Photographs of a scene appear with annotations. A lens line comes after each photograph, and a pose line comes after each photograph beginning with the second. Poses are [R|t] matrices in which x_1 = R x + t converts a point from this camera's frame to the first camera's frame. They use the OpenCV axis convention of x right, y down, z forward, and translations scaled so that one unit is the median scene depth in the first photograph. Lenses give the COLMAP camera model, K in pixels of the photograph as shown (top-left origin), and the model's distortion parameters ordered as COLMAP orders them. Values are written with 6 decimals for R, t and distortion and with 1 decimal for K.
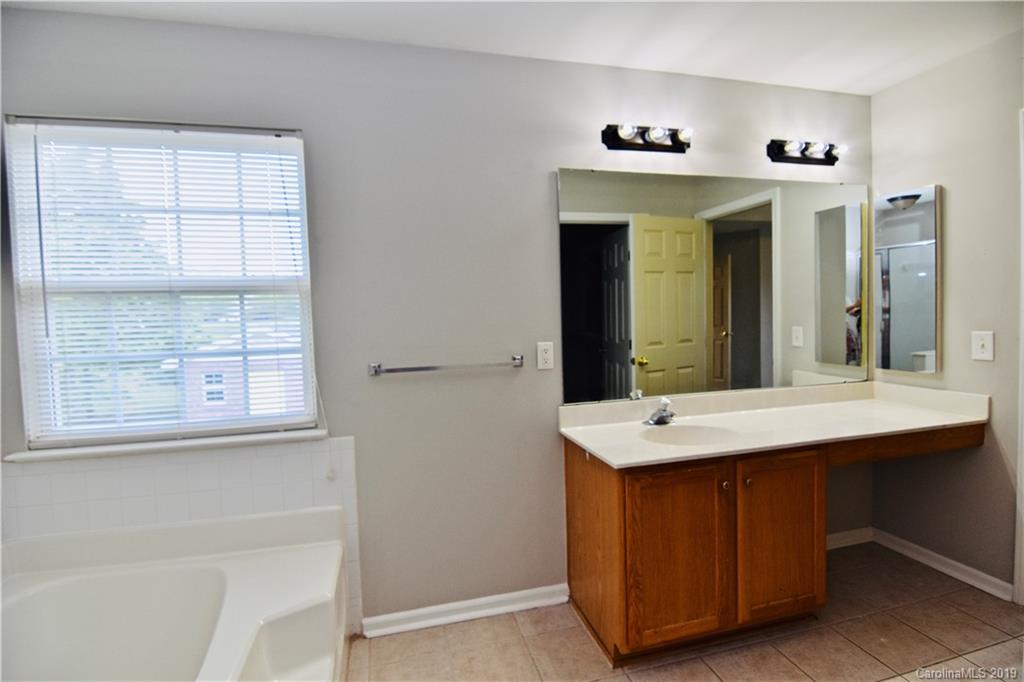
lens RADIAL K [[506.3, 0, 509.3], [0, 506.3, 336.4], [0, 0, 1]] dist [0.000504, -0.015699]
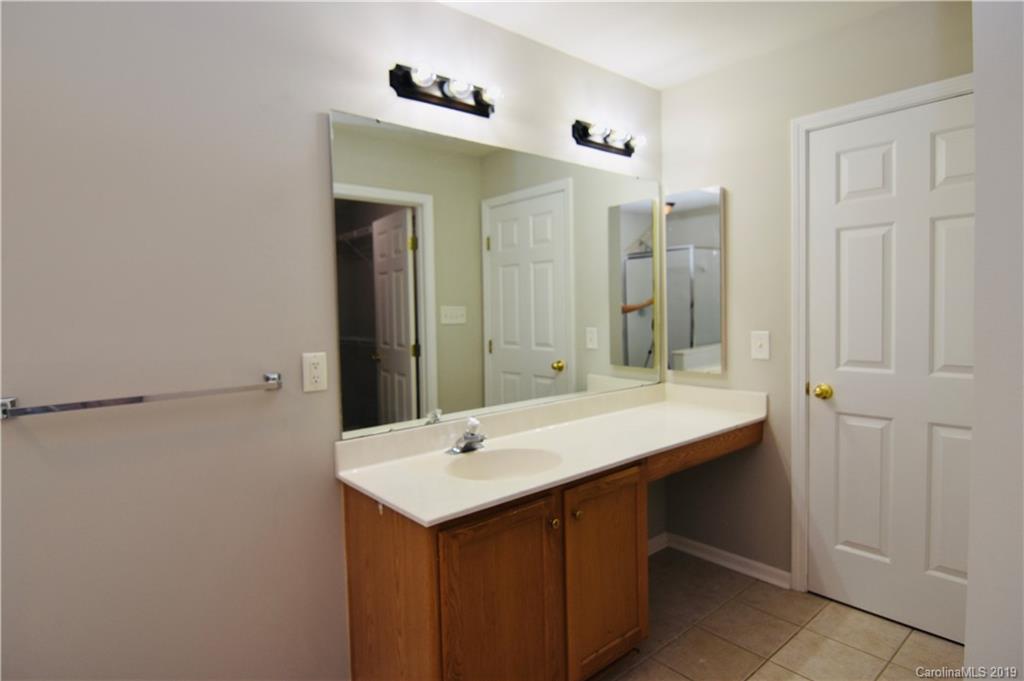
lens RADIAL K [[558.9, 0, 514.6], [0, 558.9, 334.5], [0, 0, 1]] dist [-0.011870, -0.000930]
pose [[0.898967, -0.011488, 0.437866, -0.017957], [0.014616, 0.999886, -0.003774, -0.006731], [-0.437773, 0.009792, 0.899032, 0.176629]]
